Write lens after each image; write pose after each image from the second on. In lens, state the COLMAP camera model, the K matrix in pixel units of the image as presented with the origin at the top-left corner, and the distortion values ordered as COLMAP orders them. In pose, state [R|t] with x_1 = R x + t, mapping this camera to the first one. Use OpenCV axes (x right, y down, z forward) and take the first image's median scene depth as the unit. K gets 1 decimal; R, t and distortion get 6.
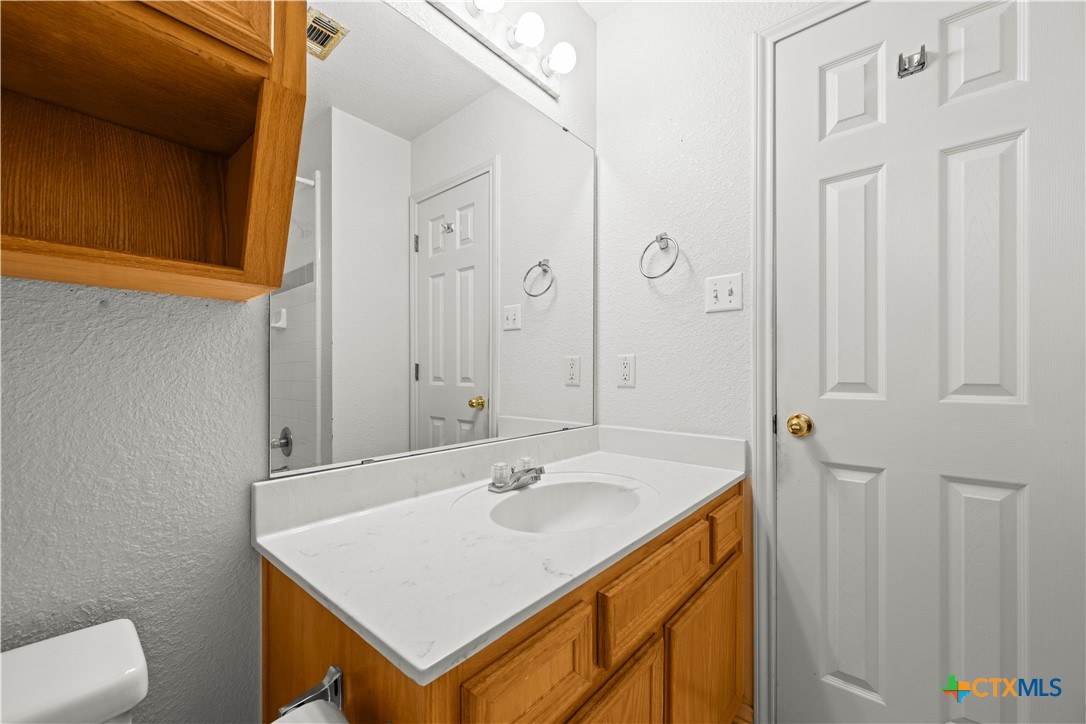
lens RADIAL K [[430.7, 0, 572.3], [0, 430.7, 370.8], [0, 0, 1]] dist [-0.000027, -0.000146]
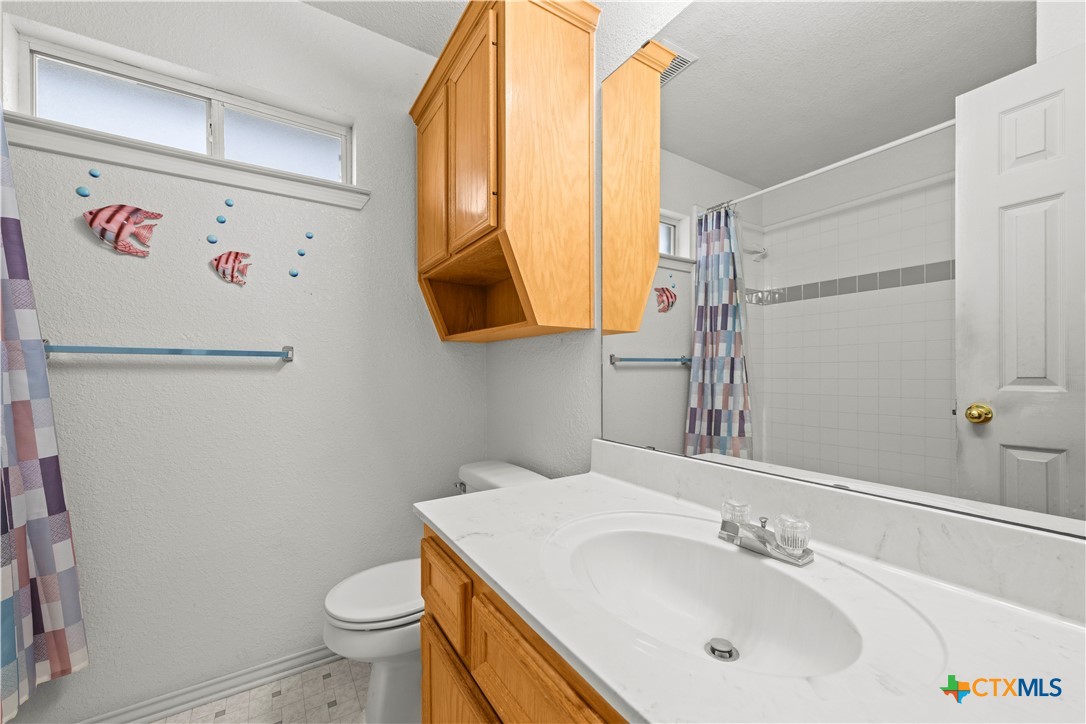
lens RADIAL K [[430.7, 0, 544.5], [0, 430.7, 368.5], [0, 0, 1]] dist [-0.000027, -0.000146]
pose [[-0.331409, -0.004070, -0.943478, 0.244654], [0.000818, 0.999989, -0.004601, -0.000576], [0.943487, -0.002297, -0.331402, 0.376736]]
